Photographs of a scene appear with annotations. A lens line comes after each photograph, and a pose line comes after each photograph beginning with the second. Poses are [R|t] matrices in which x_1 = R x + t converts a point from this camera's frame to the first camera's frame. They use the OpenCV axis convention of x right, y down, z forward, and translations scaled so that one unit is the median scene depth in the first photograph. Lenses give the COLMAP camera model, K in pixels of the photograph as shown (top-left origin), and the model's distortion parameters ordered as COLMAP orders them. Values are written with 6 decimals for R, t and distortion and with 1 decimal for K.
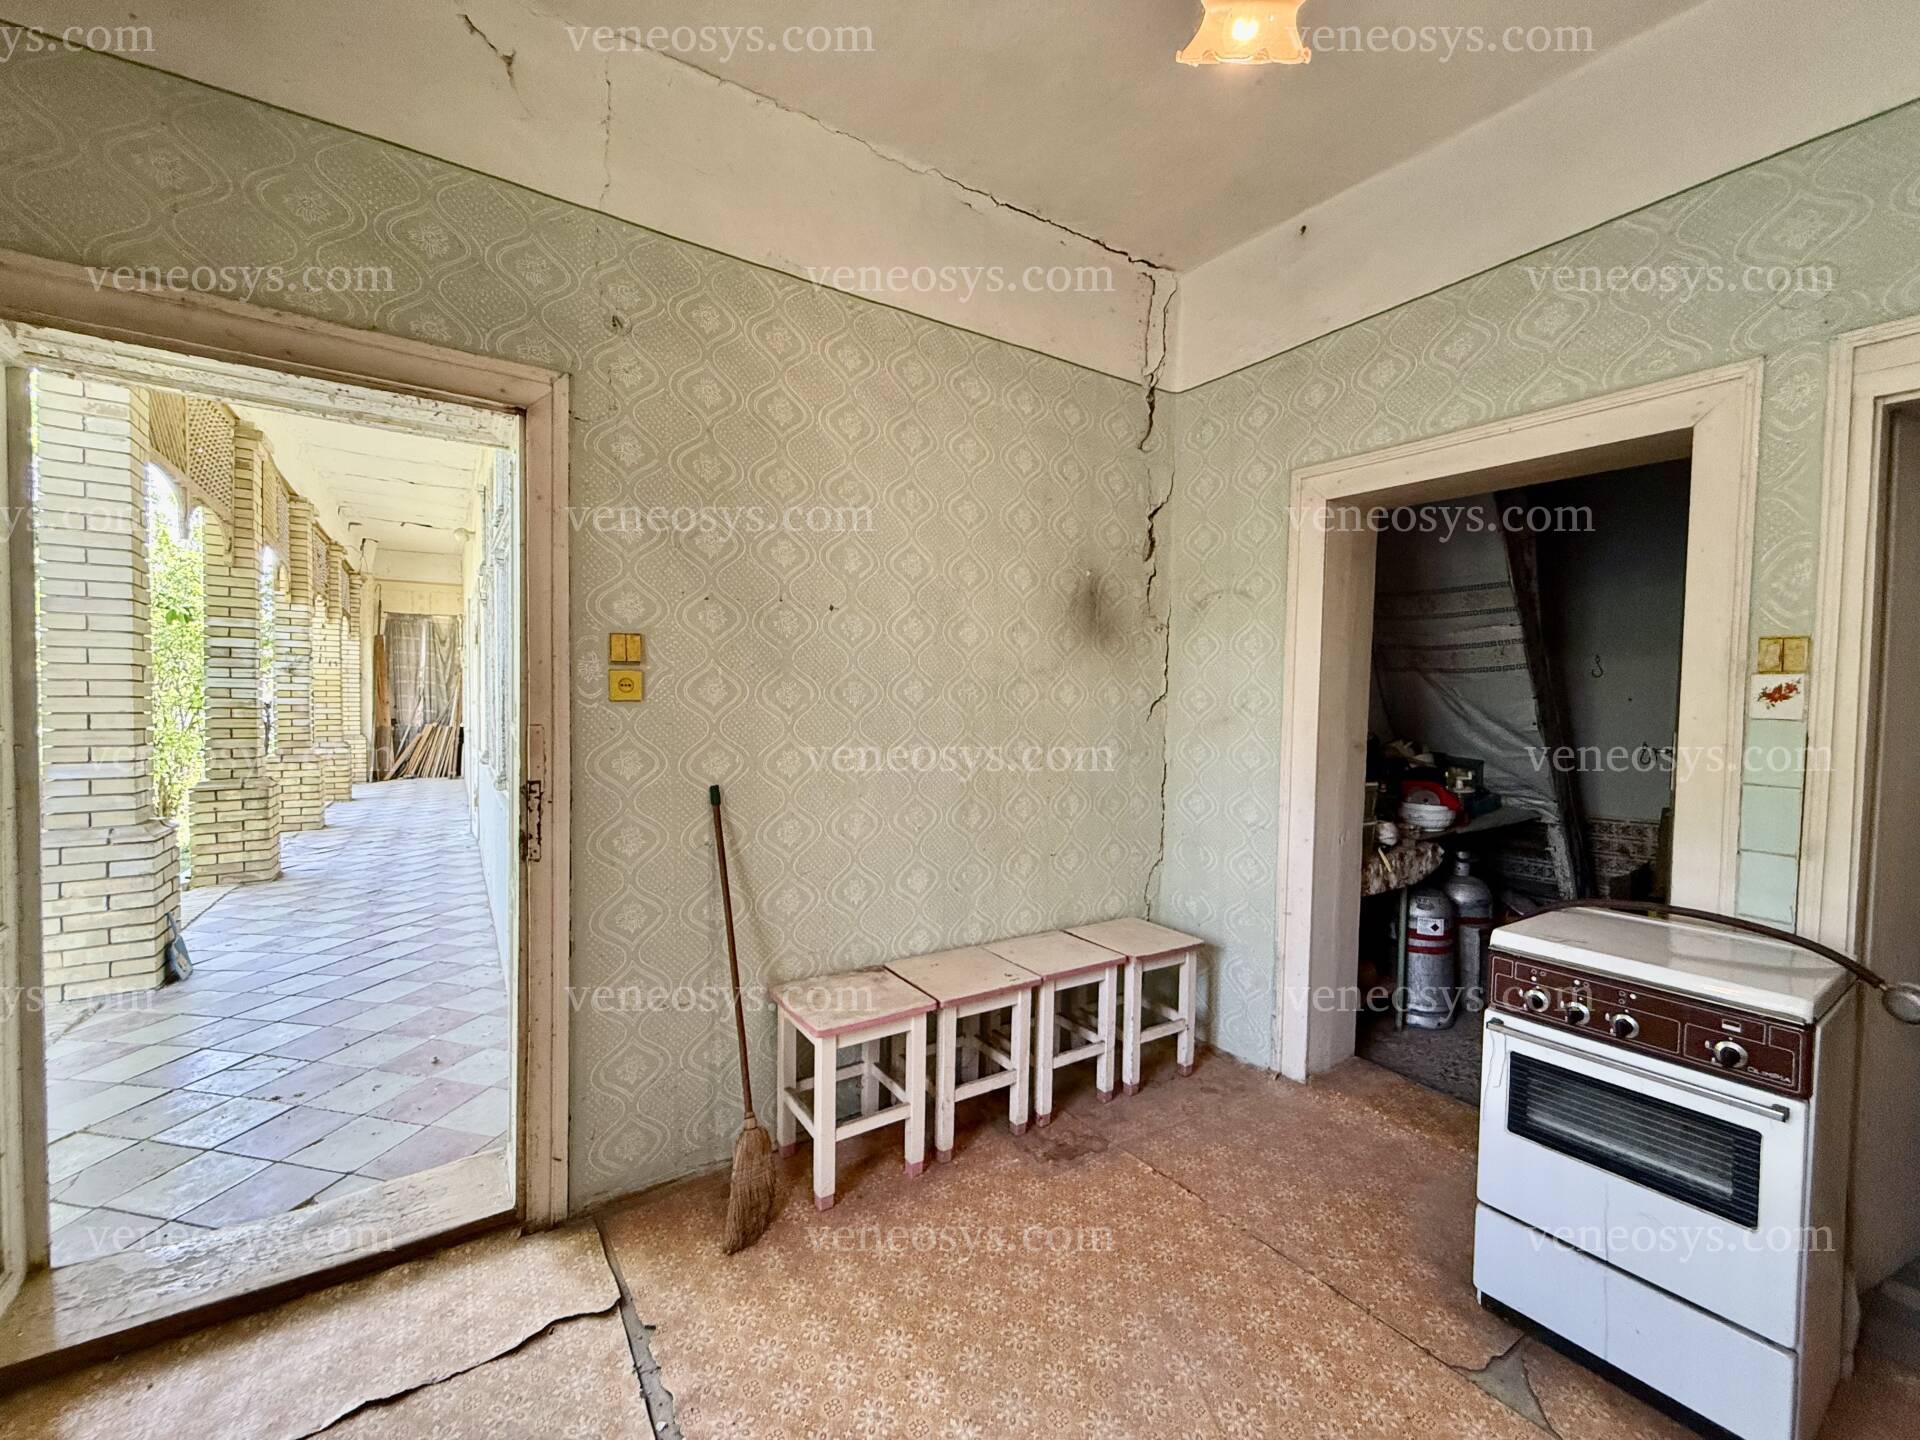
lens RADIAL K [[761.1, 0, 958.1], [0, 761.1, 723.2], [0, 0, 1]] dist [0.000940, -0.000934]
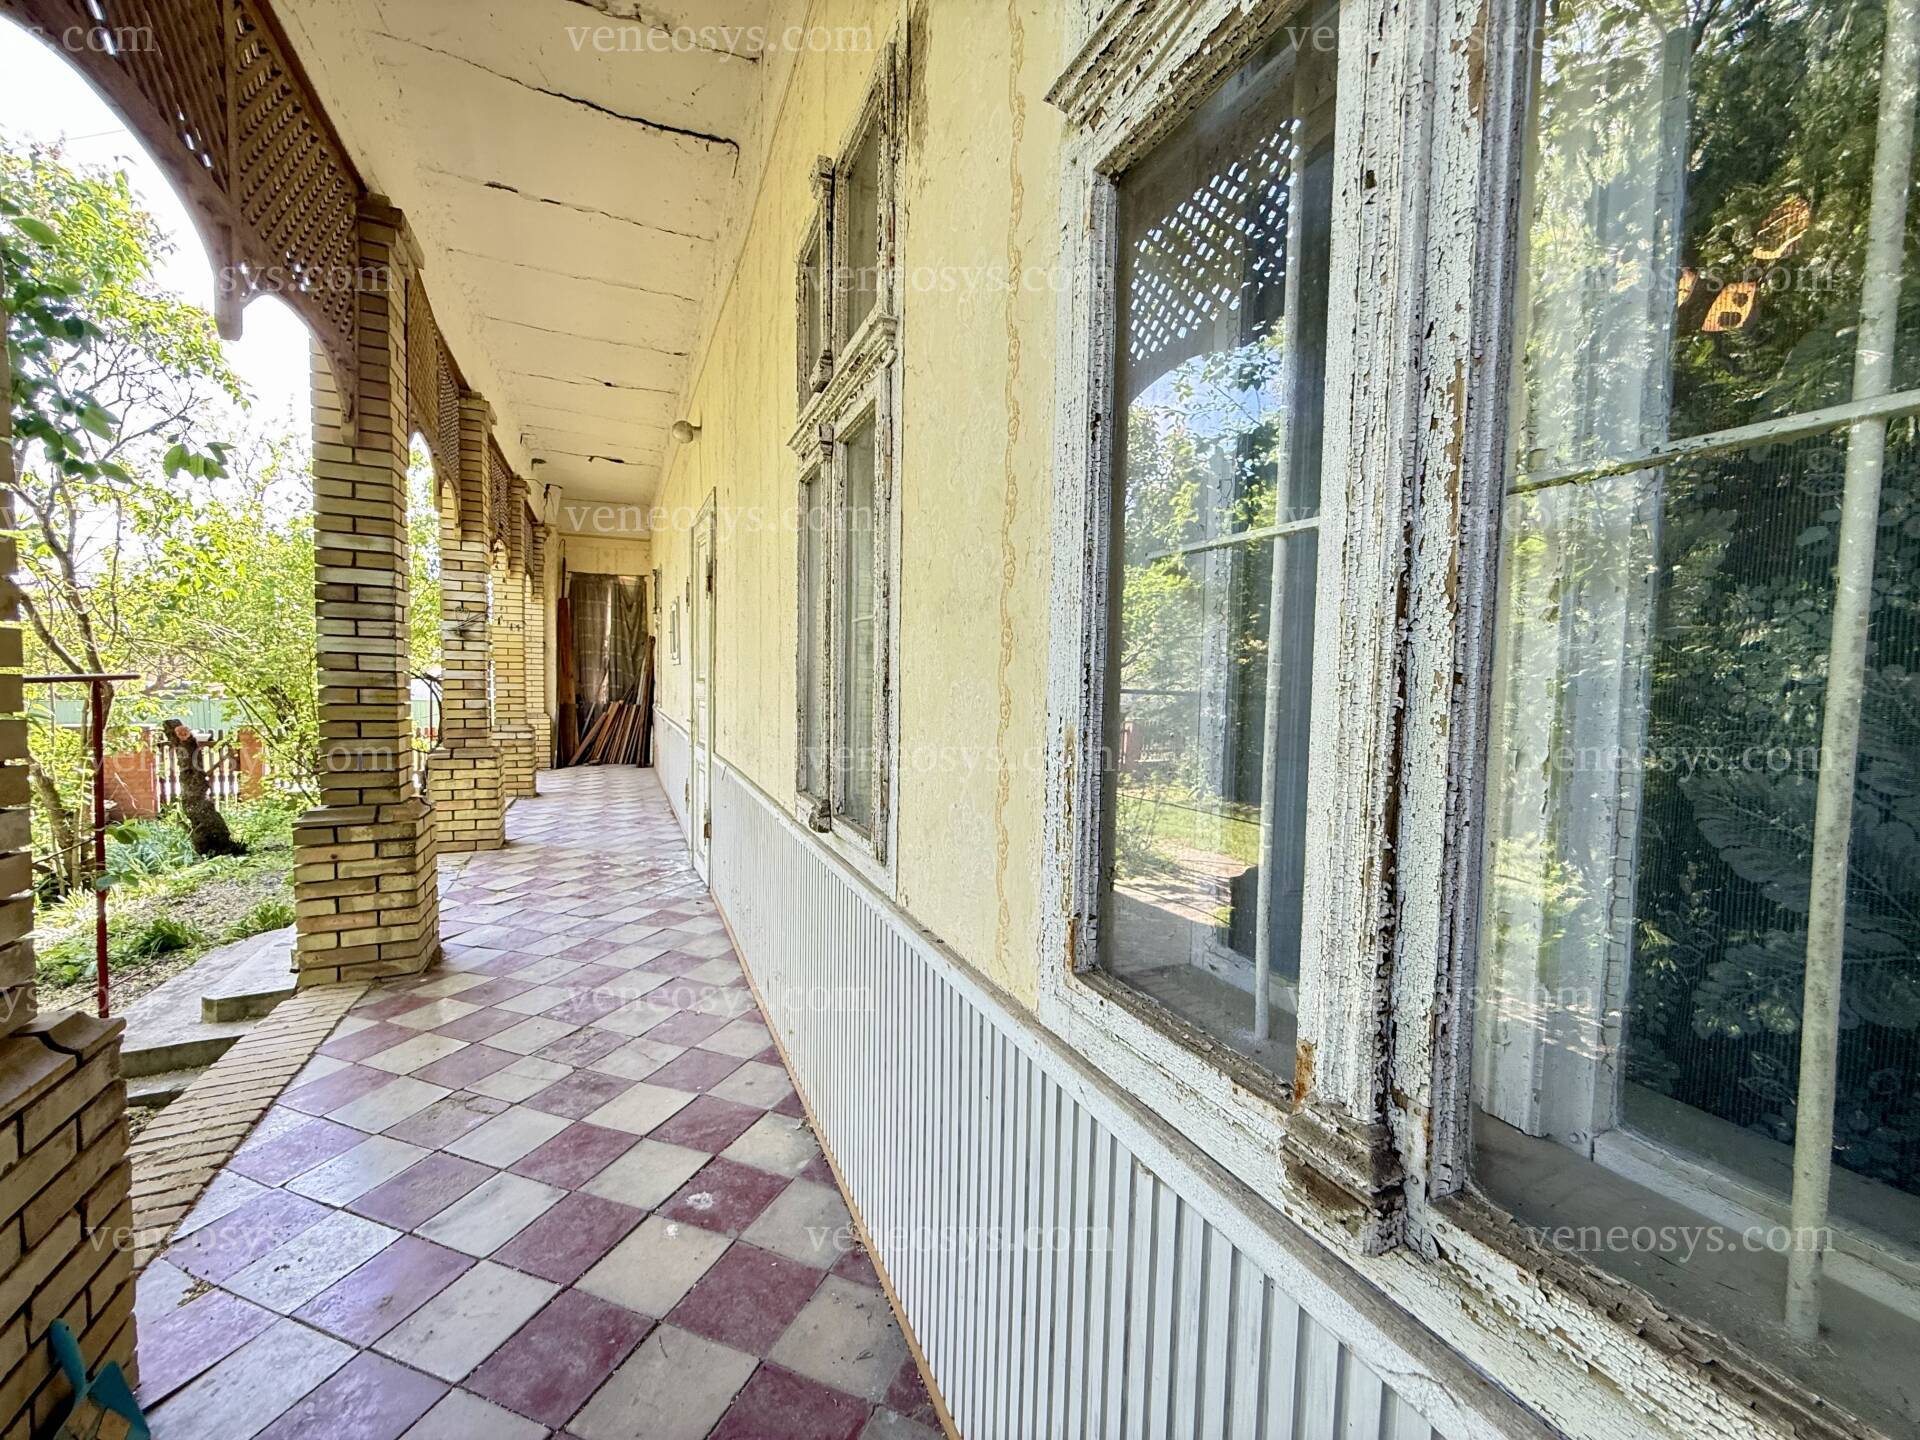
lens RADIAL K [[761.1, 0, 960.2], [0, 761.1, 714.8], [0, 0, 1]] dist [0.000940, -0.000934]
pose [[0.986888, 0.014310, -0.160773, -0.285438], [-0.010795, 0.999684, 0.022715, -0.012419], [0.161047, -0.020682, 0.986730, 0.353114]]
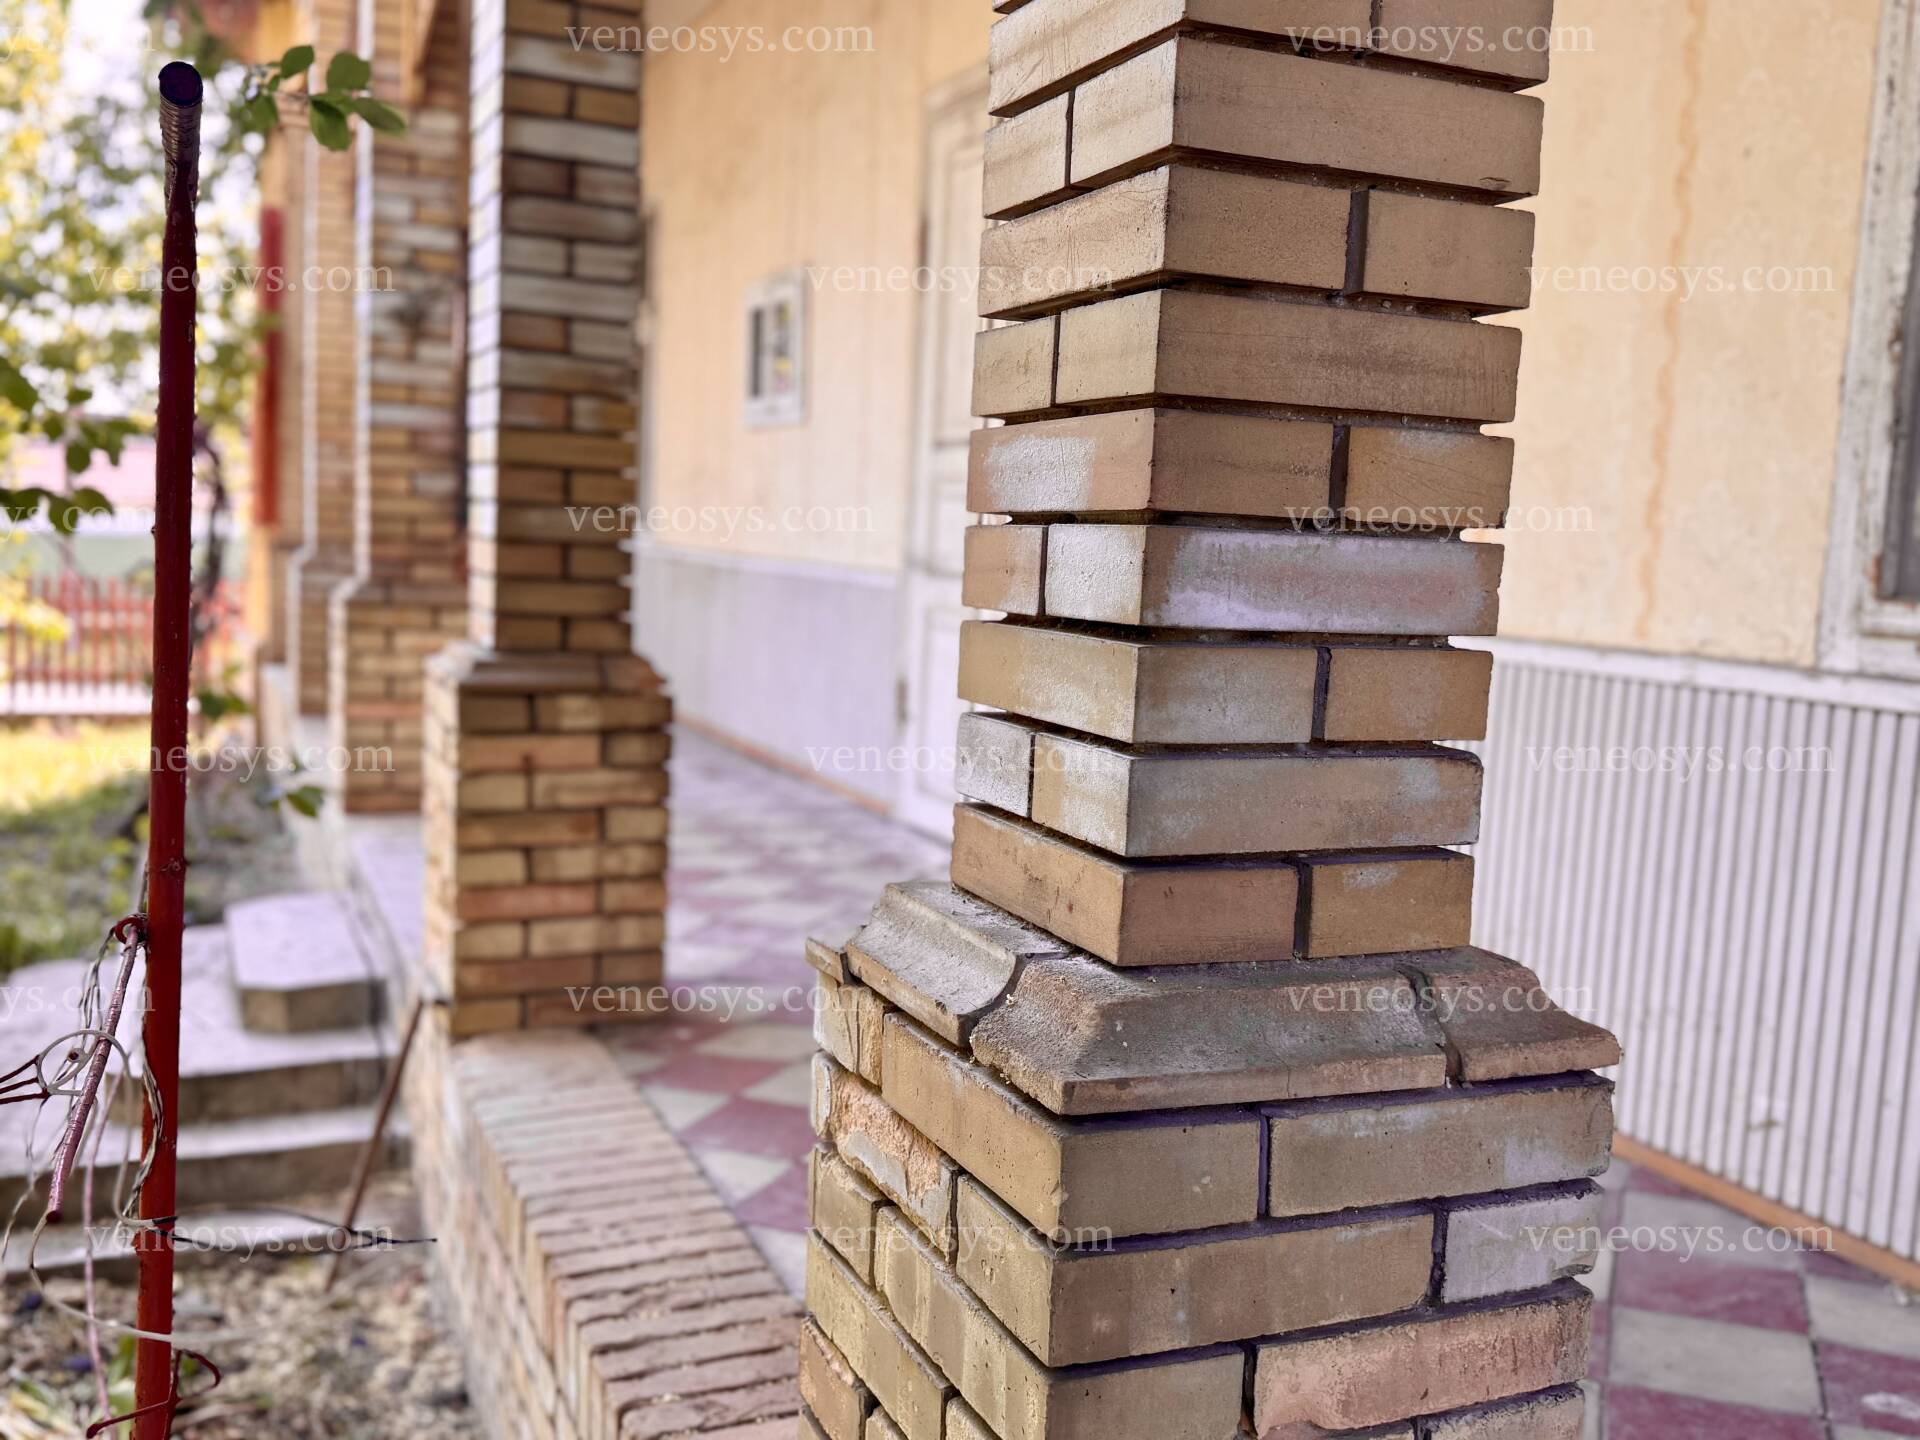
lens RADIAL K [[1762.8, 0, 962.5], [0, 1762.8, 721.5], [0, 0, 1]] dist [0.049810, 0.000000]
pose [[0.984576, 0.054414, -0.166280, -0.511992], [-0.041122, 0.995754, 0.082359, 0.028521], [0.170055, -0.074251, 0.982633, 0.286501]]
